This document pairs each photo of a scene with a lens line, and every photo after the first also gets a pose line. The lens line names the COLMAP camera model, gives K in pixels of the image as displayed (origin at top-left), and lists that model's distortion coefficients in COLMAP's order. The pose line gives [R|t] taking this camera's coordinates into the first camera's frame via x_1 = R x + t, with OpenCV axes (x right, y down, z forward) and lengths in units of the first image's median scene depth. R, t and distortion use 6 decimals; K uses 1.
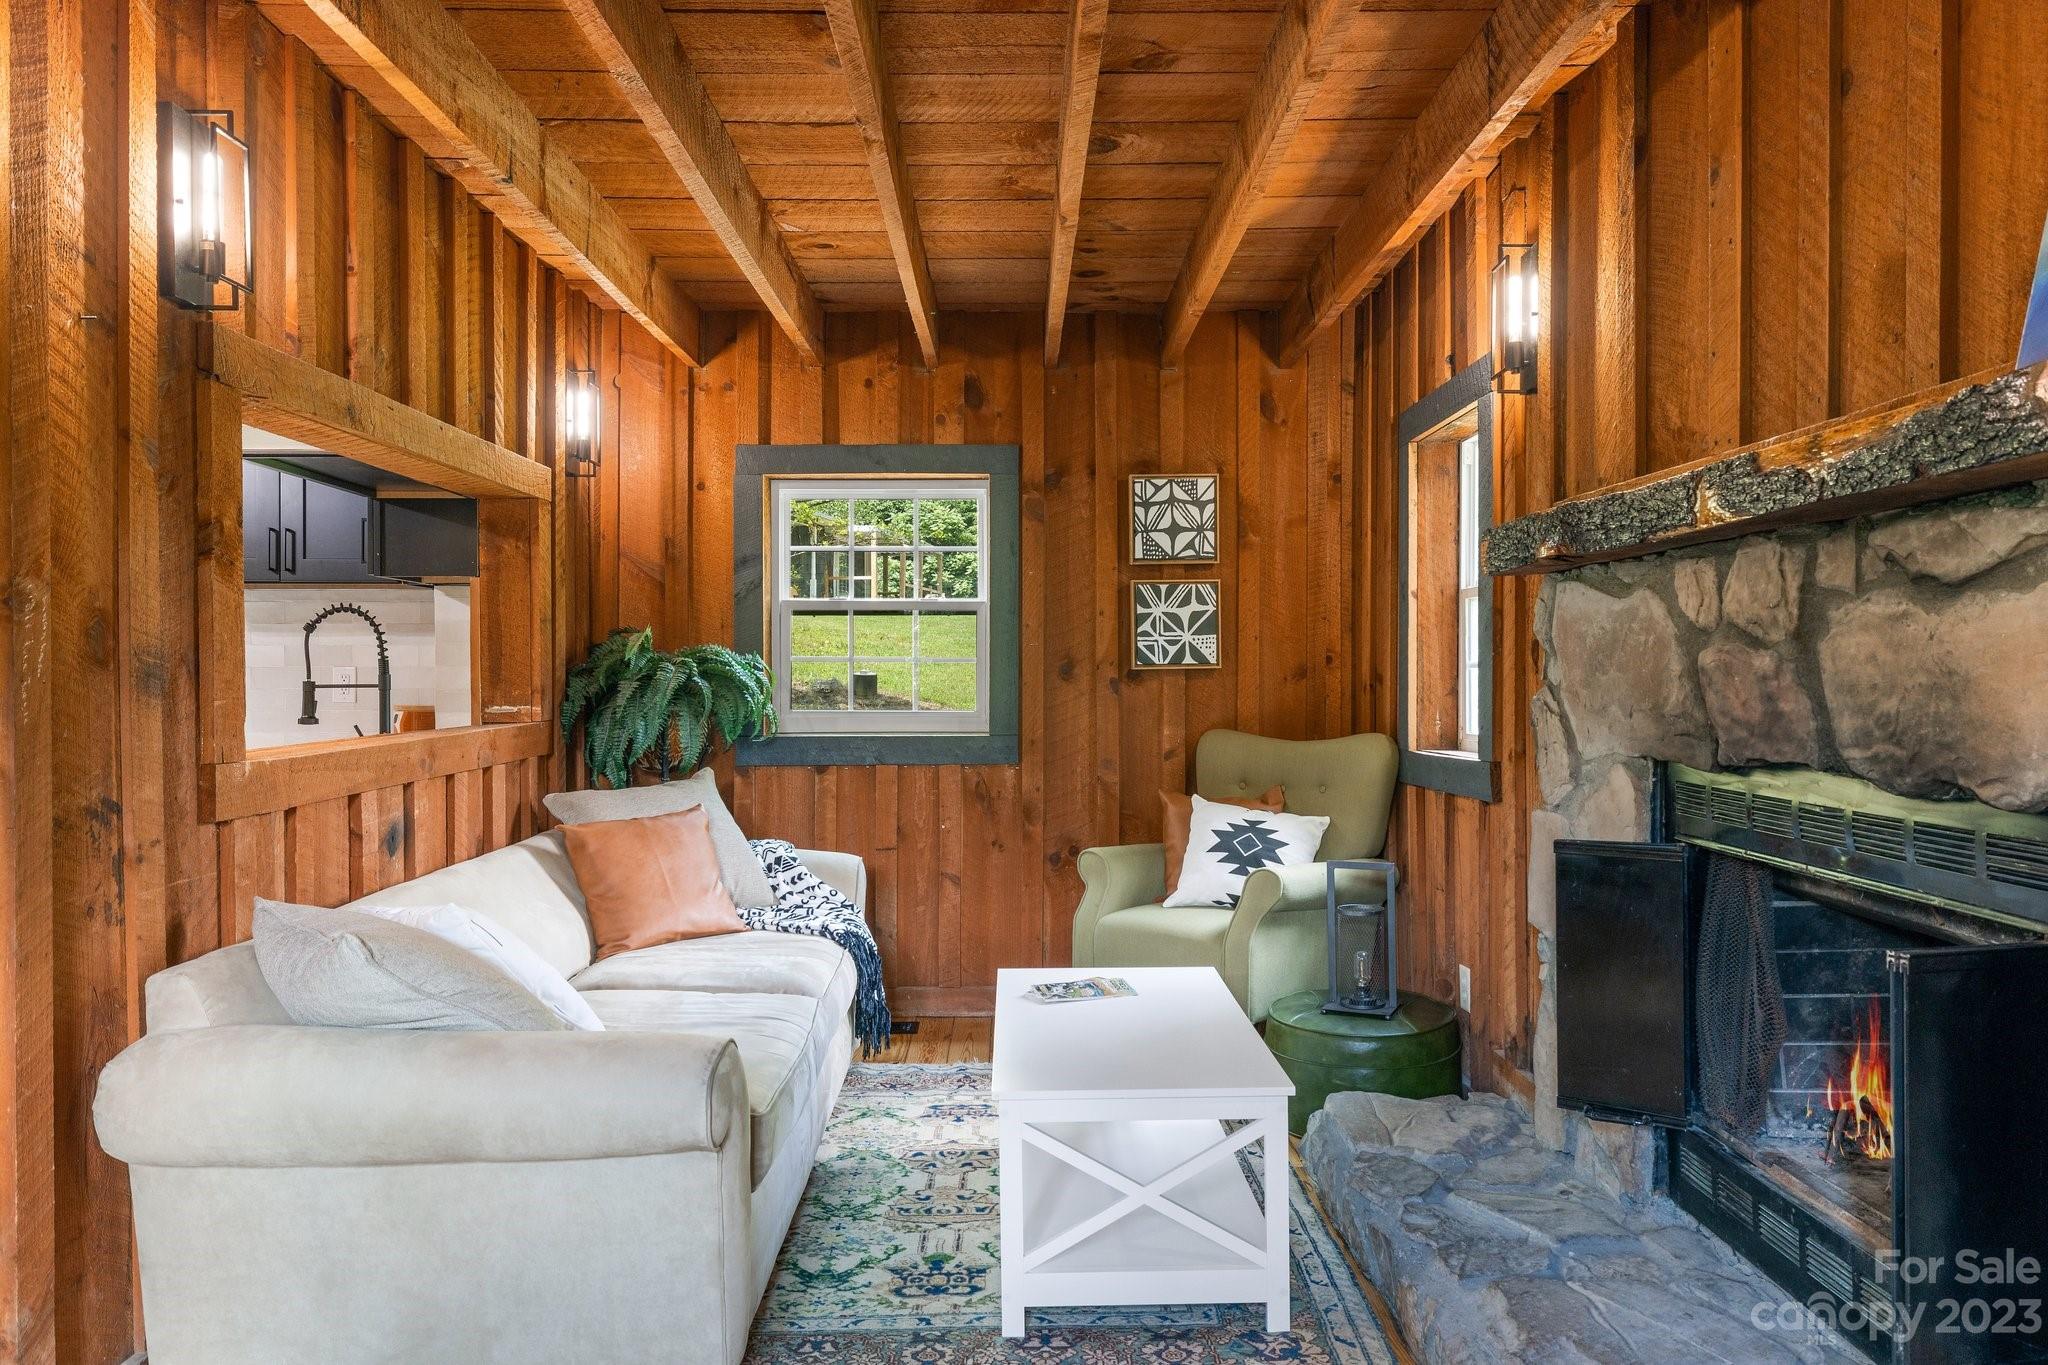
lens RADIAL K [[1357.2, 0, 1035.1], [0, 1357.2, 690.0], [0, 0, 1]] dist [-0.009281, -0.005286]
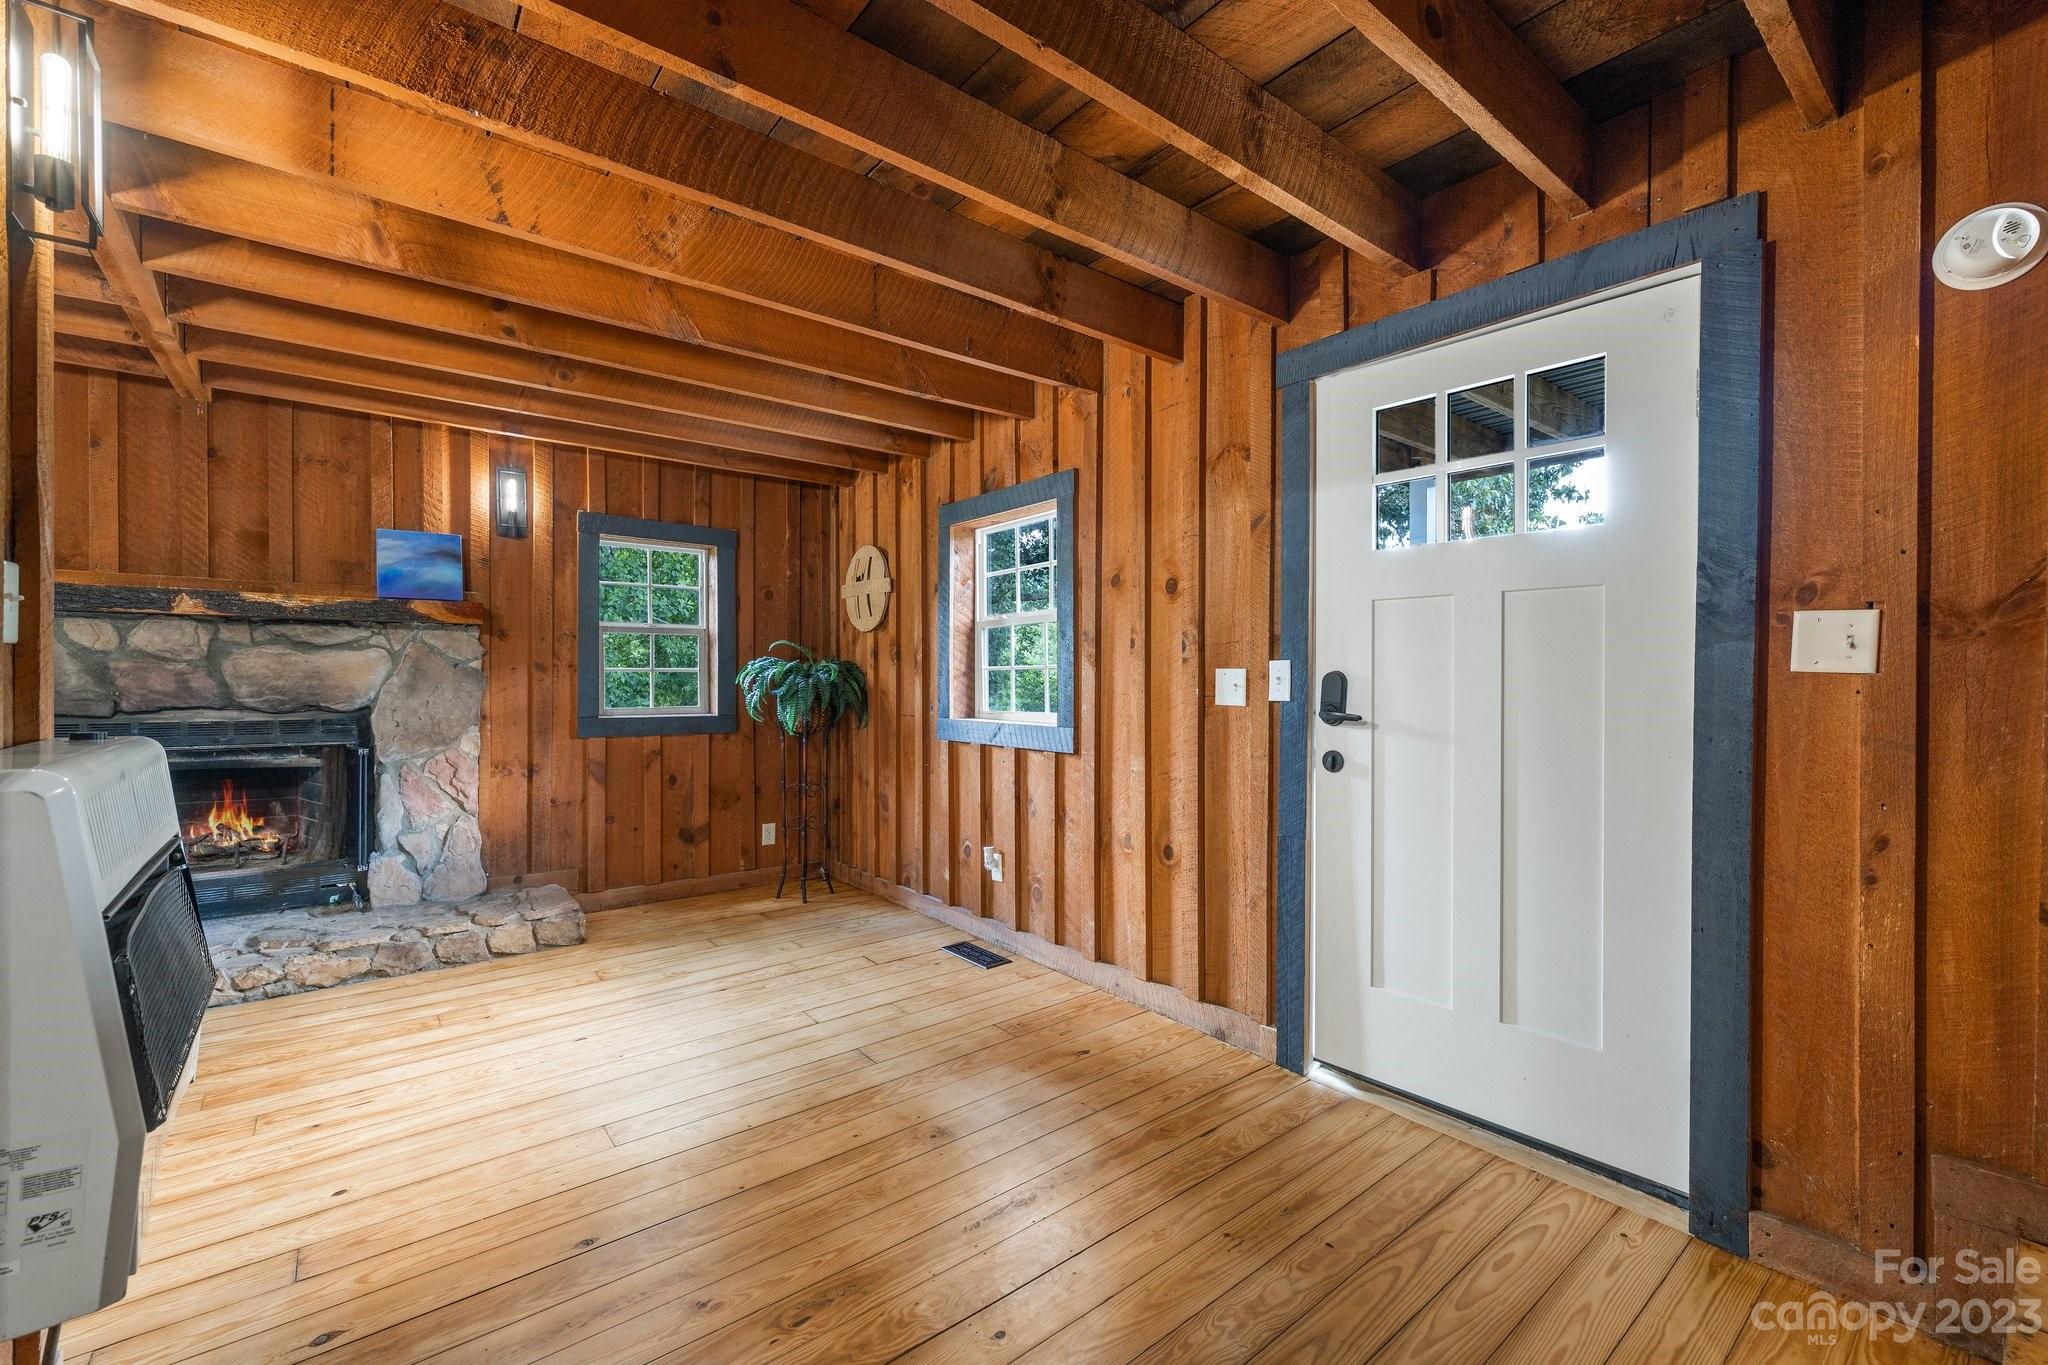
lens RADIAL K [[861.3, 0, 1030.2], [0, 861.3, 678.9], [0, 0, 1]] dist [-0.002013, 0.002068]
pose [[-0.610958, -0.004481, 0.791651, -0.961519], [0.004706, 0.999946, 0.009291, -0.003756], [-0.791649, 0.009402, -0.610903, 0.413445]]
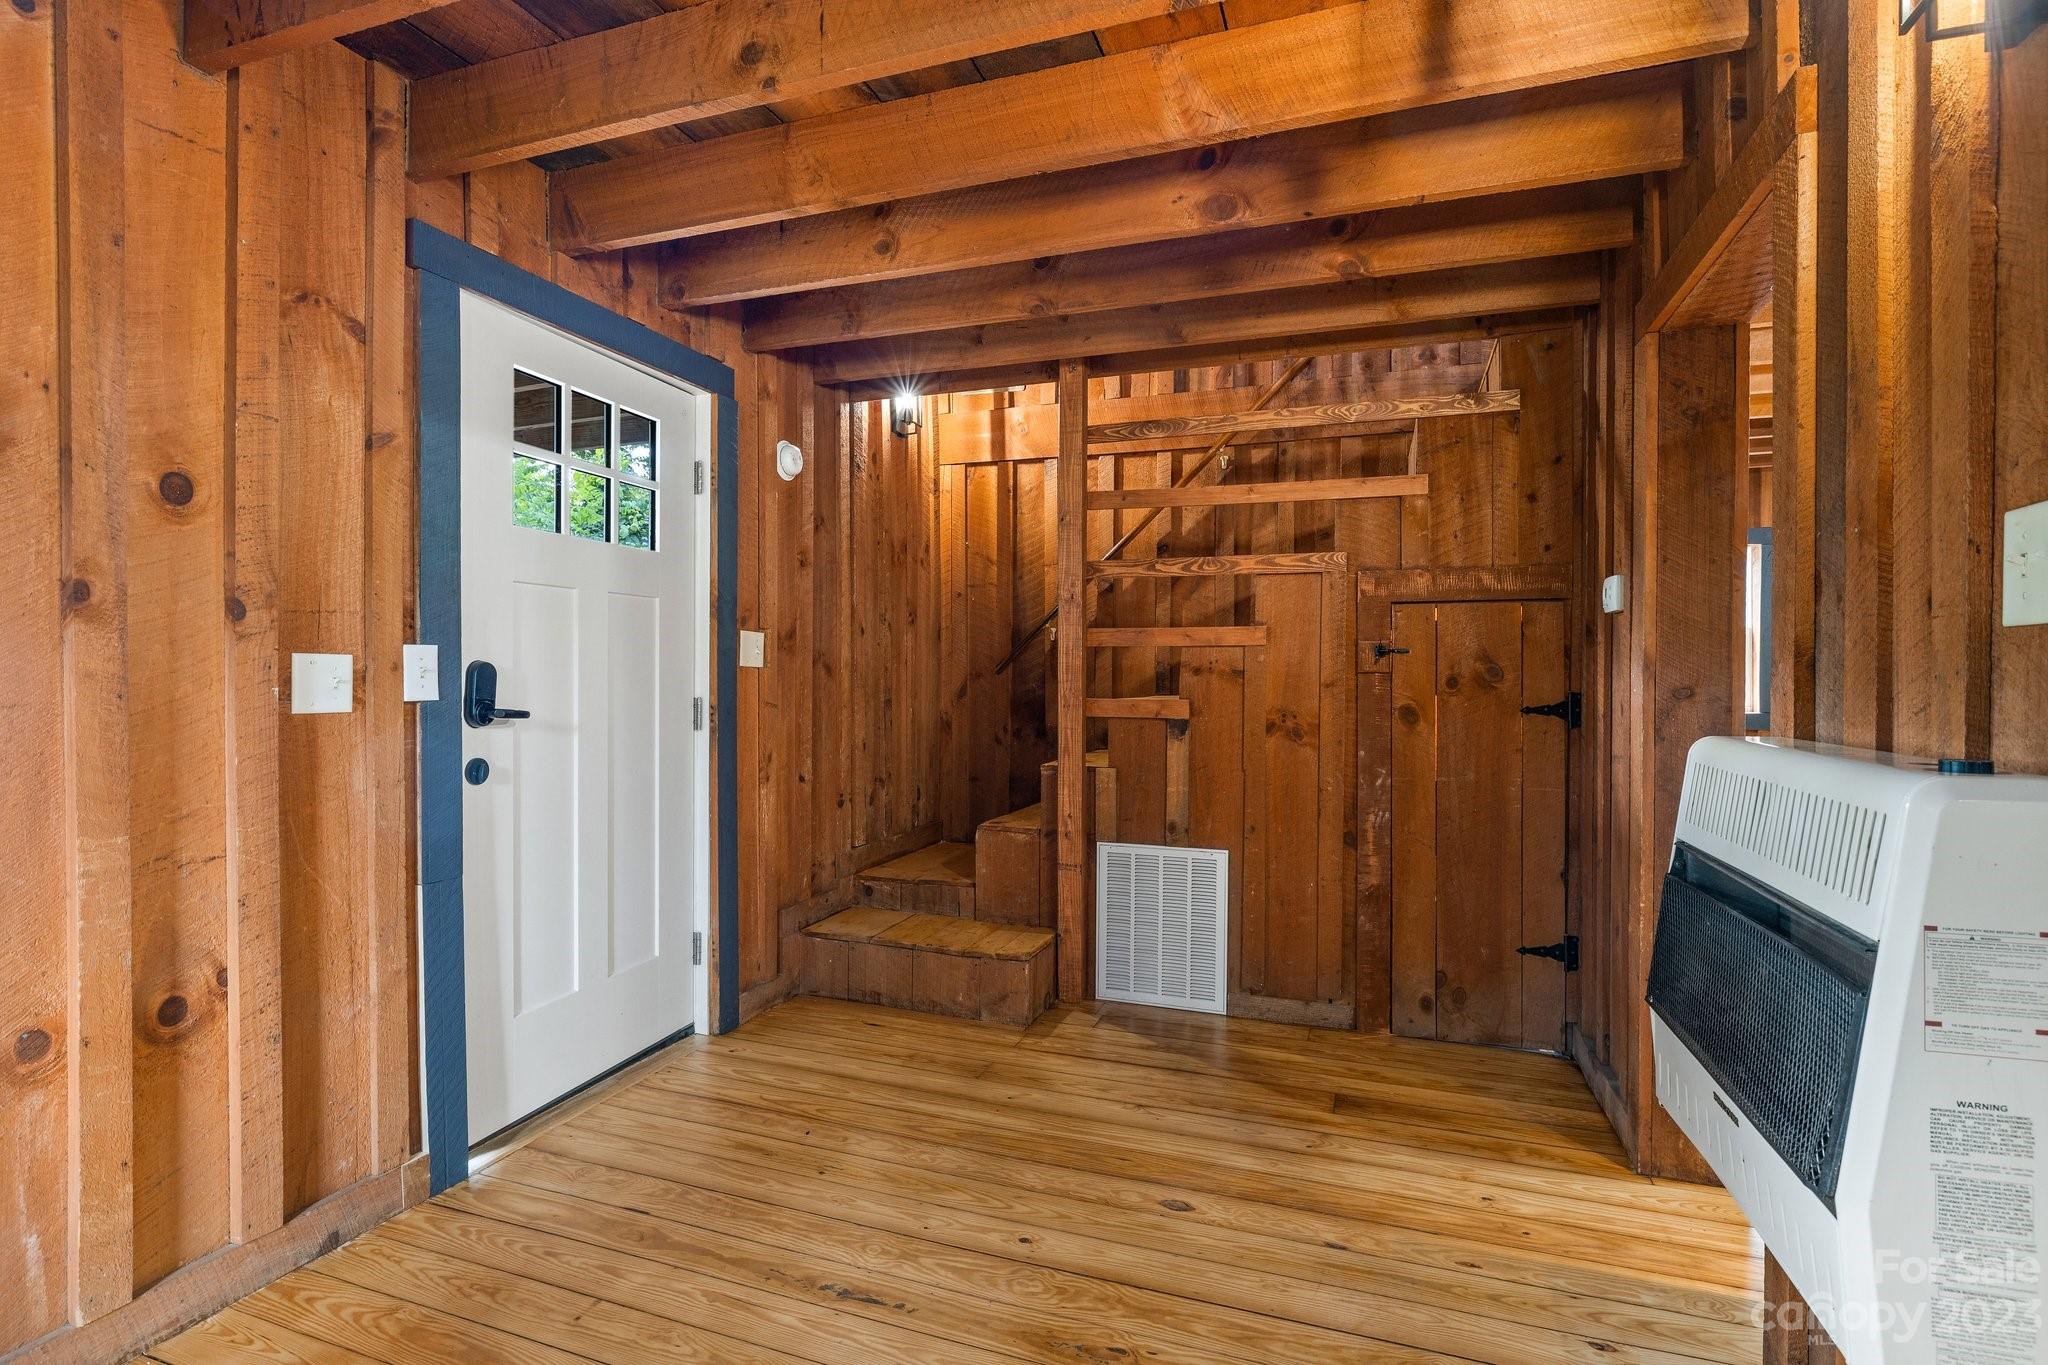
lens RADIAL K [[980.1, 0, 1024.2], [0, 980.1, 683.0], [0, 0, 1]] dist [-0.001721, 0.000205]
pose [[-0.355860, 0.007547, -0.934509, -0.095675], [-0.012475, 0.999840, 0.012825, -0.000612], [0.934456, 0.016222, -0.355709, 0.361823]]
